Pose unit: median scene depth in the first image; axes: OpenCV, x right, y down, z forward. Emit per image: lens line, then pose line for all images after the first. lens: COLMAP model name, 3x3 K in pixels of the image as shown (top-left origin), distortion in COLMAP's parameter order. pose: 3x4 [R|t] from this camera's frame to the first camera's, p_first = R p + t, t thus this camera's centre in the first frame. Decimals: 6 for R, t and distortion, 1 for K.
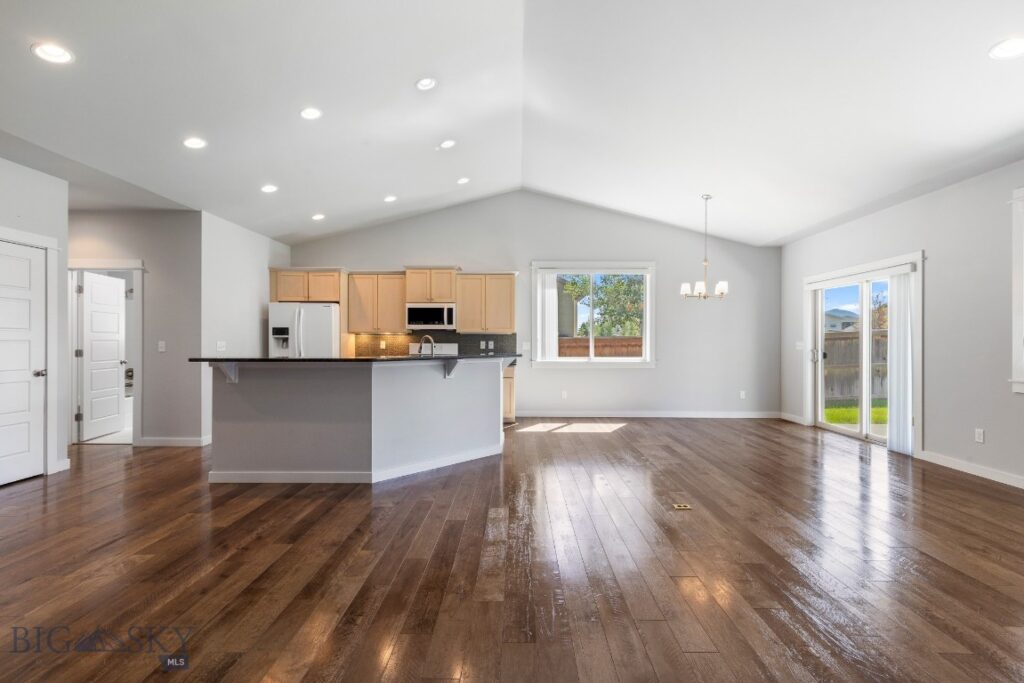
lens RADIAL K [[461.0, 0, 514.4], [0, 461.0, 344.9], [0, 0, 1]] dist [0.011068, 0.000423]
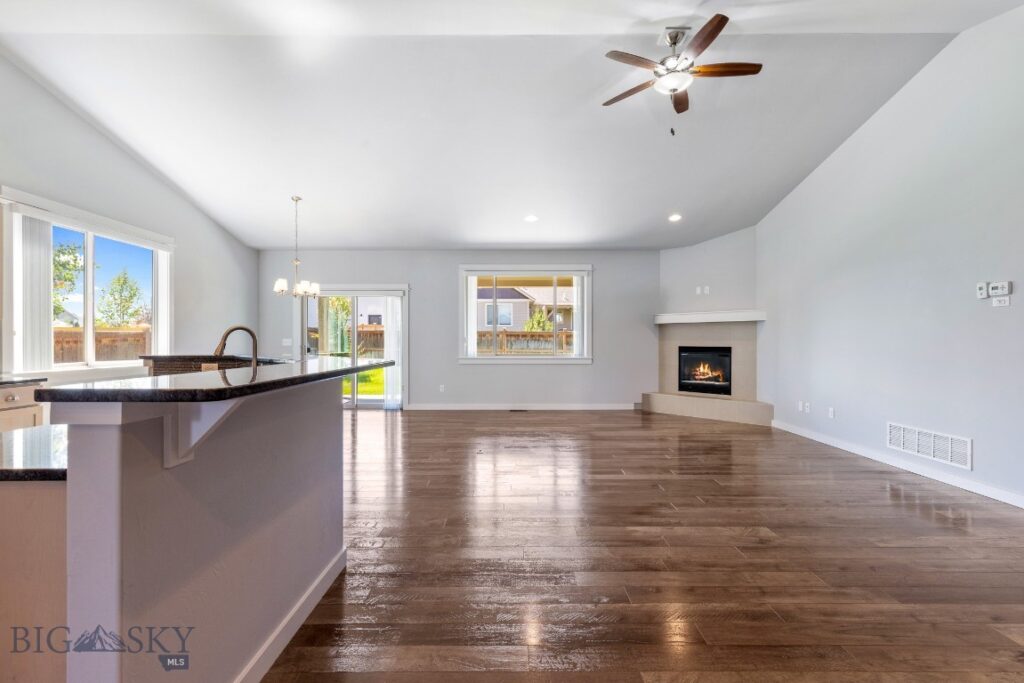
lens RADIAL K [[461.0, 0, 514.4], [0, 461.0, 344.9], [0, 0, 1]] dist [0.011068, 0.000423]
pose [[-0.020140, -0.007273, 0.999771, -0.725004], [0.006904, 0.999949, 0.007413, 0.004054], [-0.999773, 0.007052, -0.020089, 0.617576]]
